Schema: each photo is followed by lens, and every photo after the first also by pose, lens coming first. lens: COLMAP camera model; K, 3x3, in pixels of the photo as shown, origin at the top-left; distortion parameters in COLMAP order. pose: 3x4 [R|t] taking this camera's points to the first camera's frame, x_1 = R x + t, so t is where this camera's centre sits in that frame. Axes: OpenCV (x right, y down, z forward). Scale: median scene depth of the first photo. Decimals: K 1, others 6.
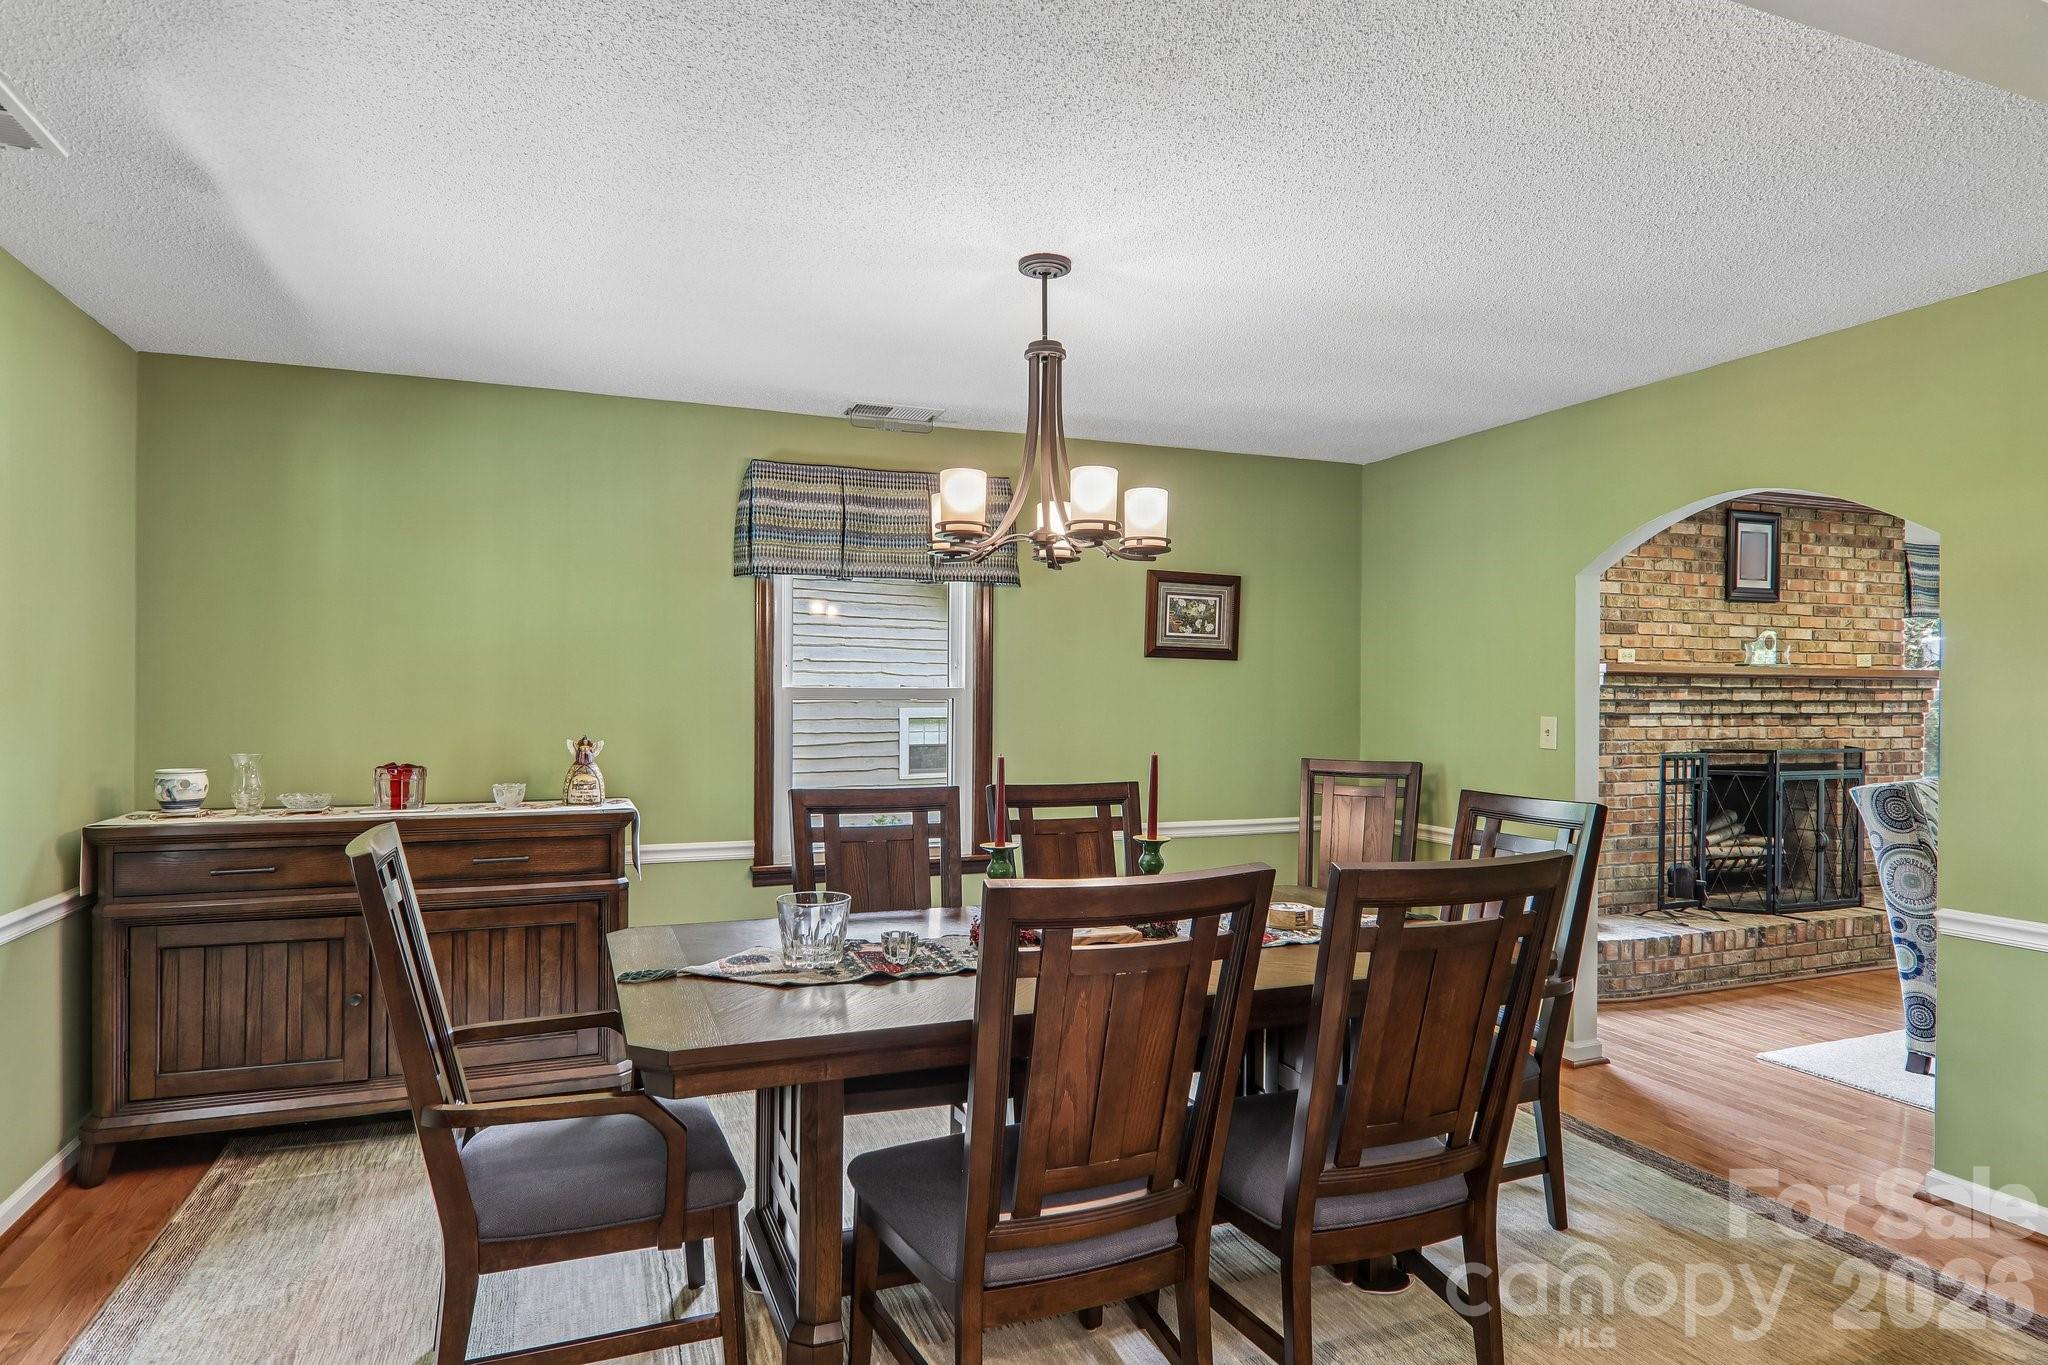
lens RADIAL K [[1141.8, 0, 1023.7], [0, 1141.8, 697.4], [0, 0, 1]] dist [0.016985, -0.018077]
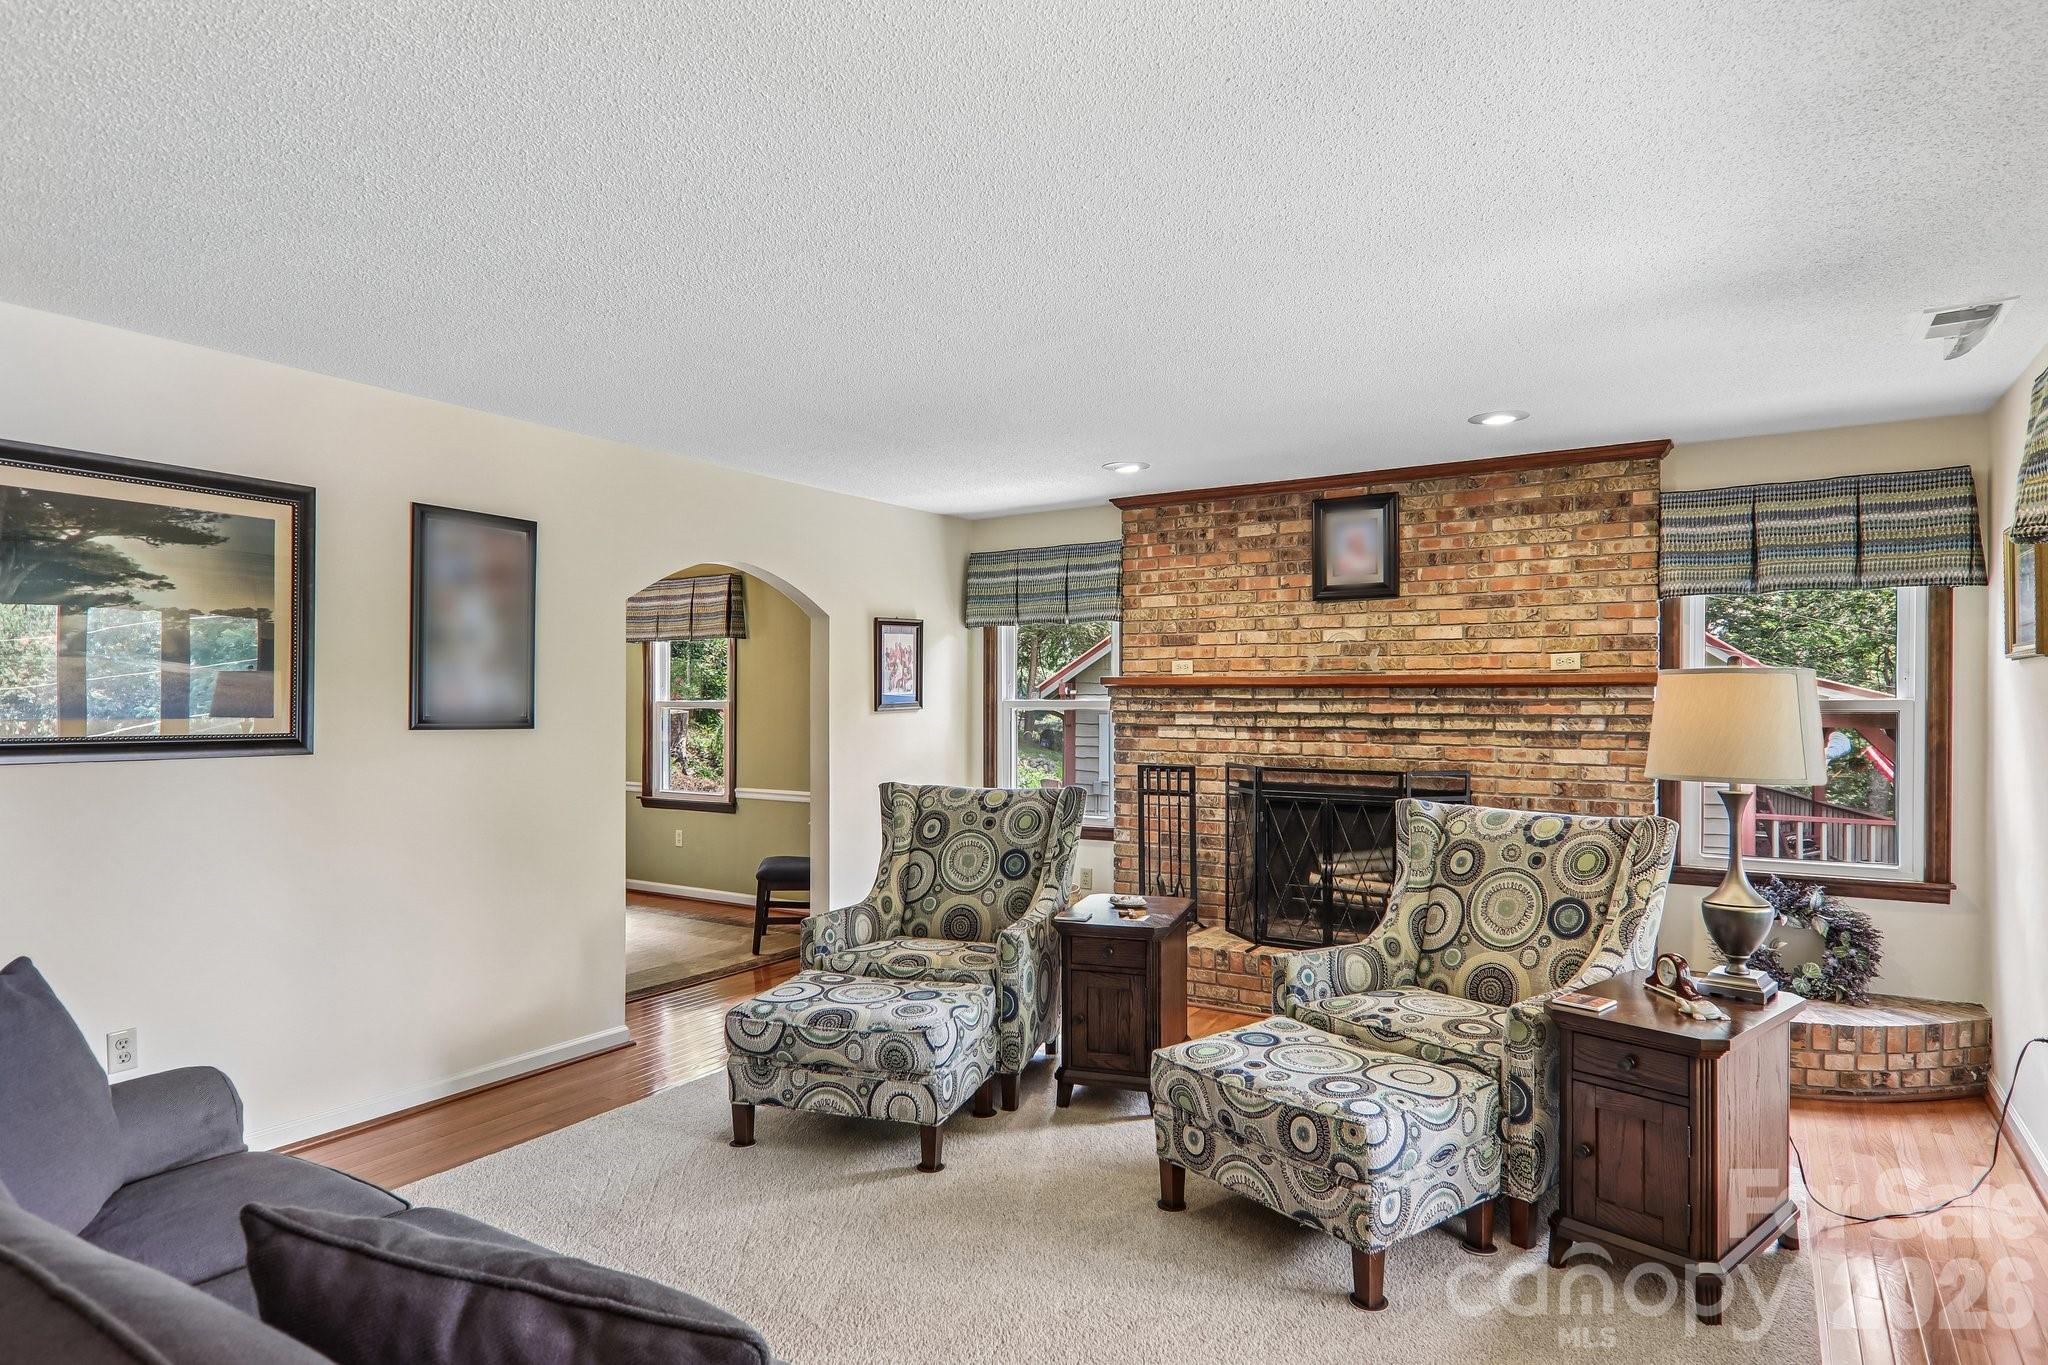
lens RADIAL K [[1141.8, 0, 1027.8], [0, 1141.8, 696.8], [0, 0, 1]] dist [0.016985, -0.018077]
pose [[0.593082, -0.004604, -0.805129, 1.195446], [-0.001554, 0.999975, -0.006863, -0.003341], [0.805141, 0.005322, 0.593060, 0.285160]]
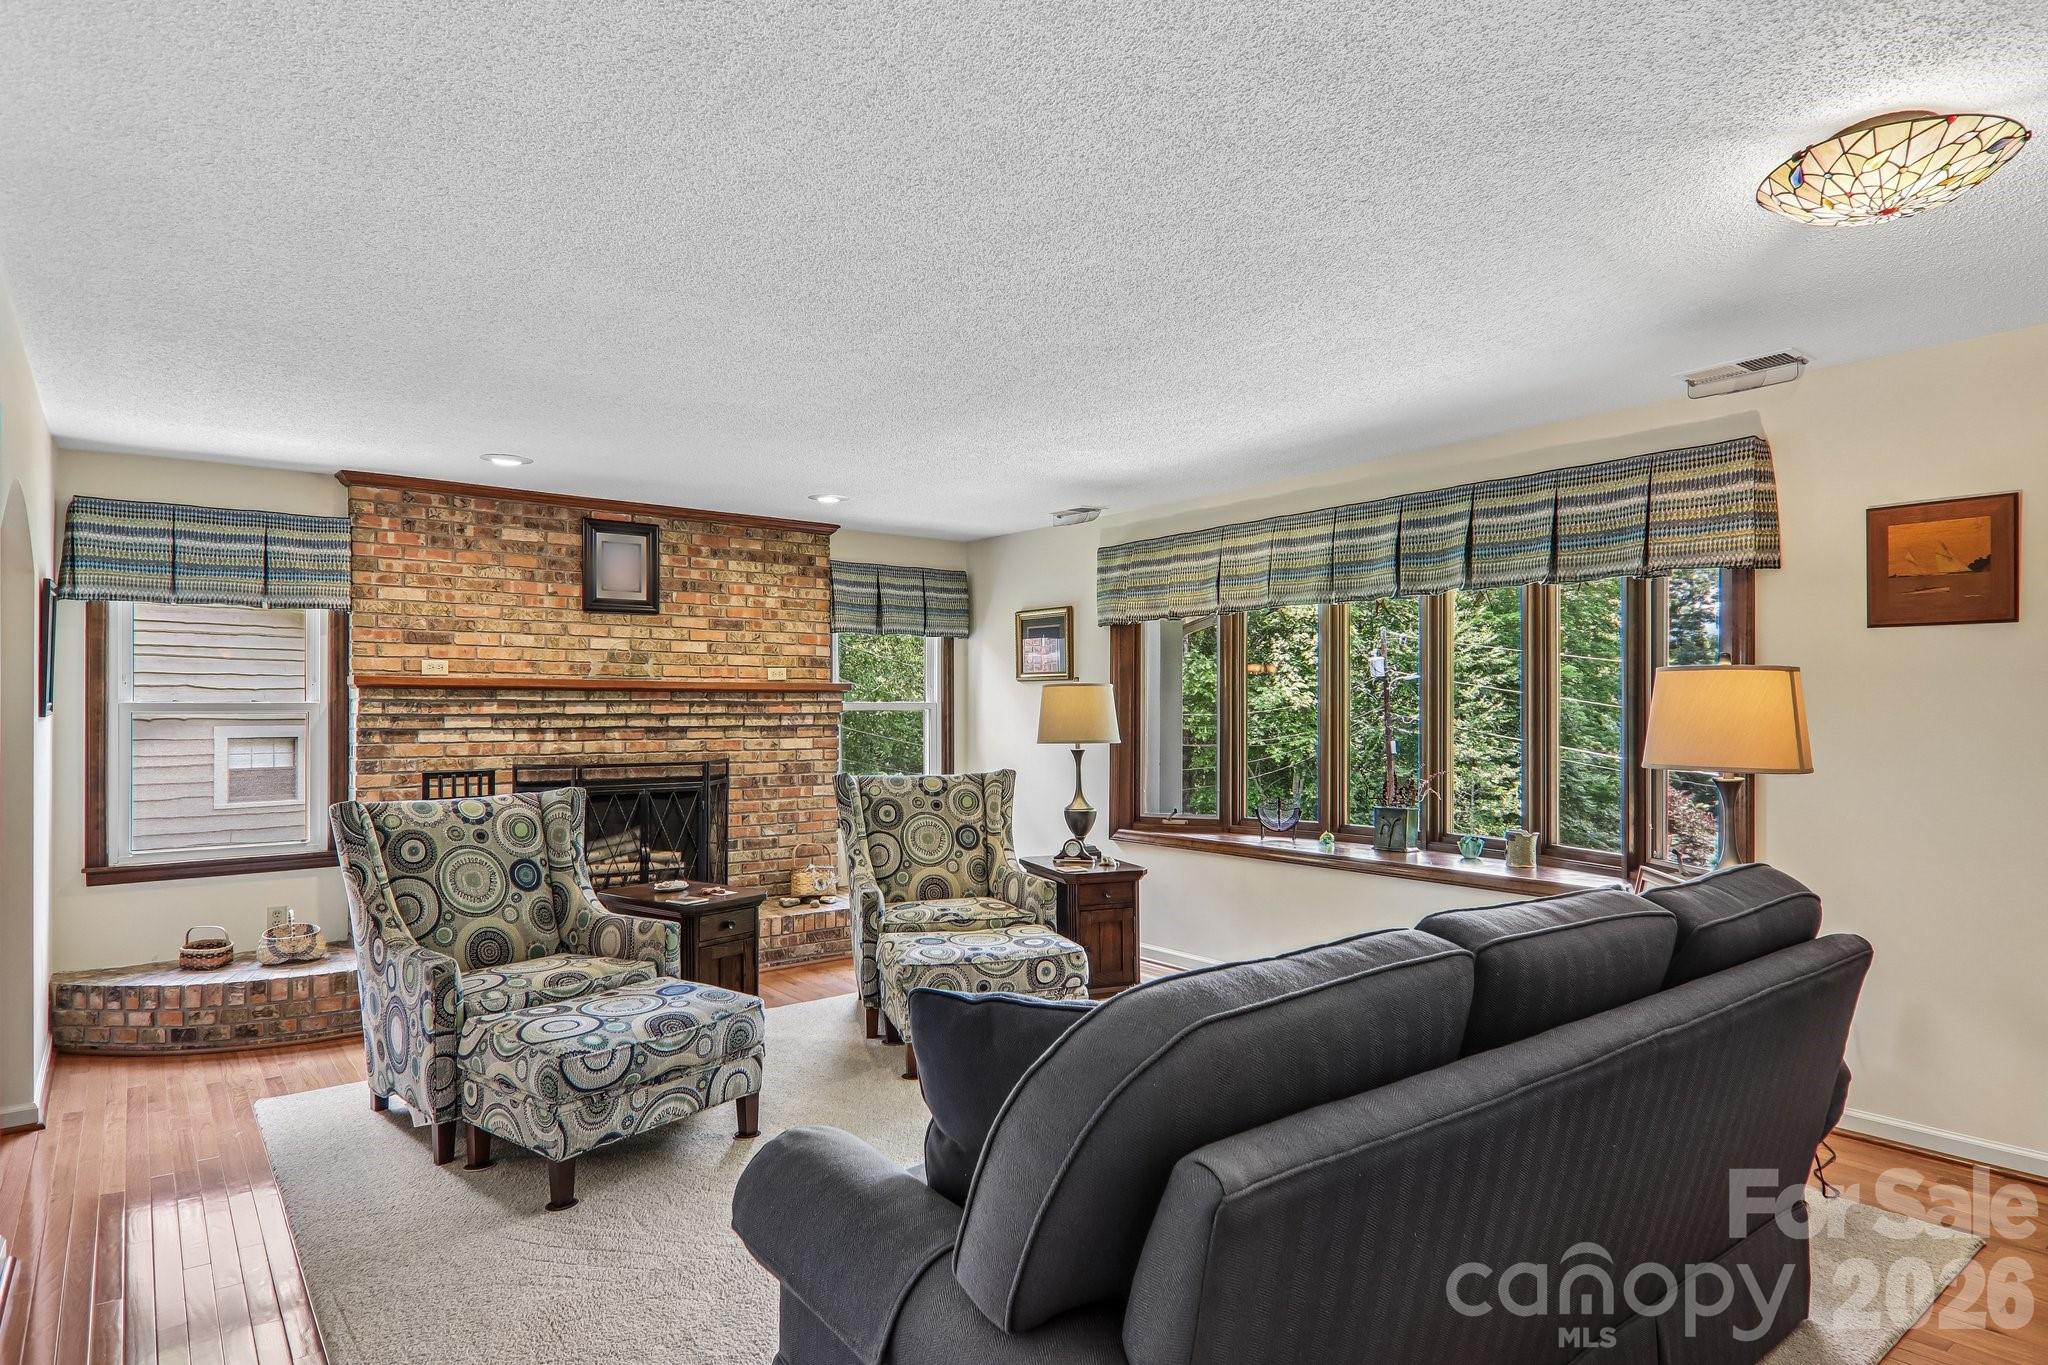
lens RADIAL K [[1141.8, 0, 1008.7], [0, 1141.8, 704.2], [0, 0, 1]] dist [0.016985, -0.018077]
pose [[0.958360, -0.003827, 0.285538, 0.677732], [0.005872, 0.999963, -0.006308, 0.002593], [-0.285503, 0.007722, 0.958347, -0.034244]]
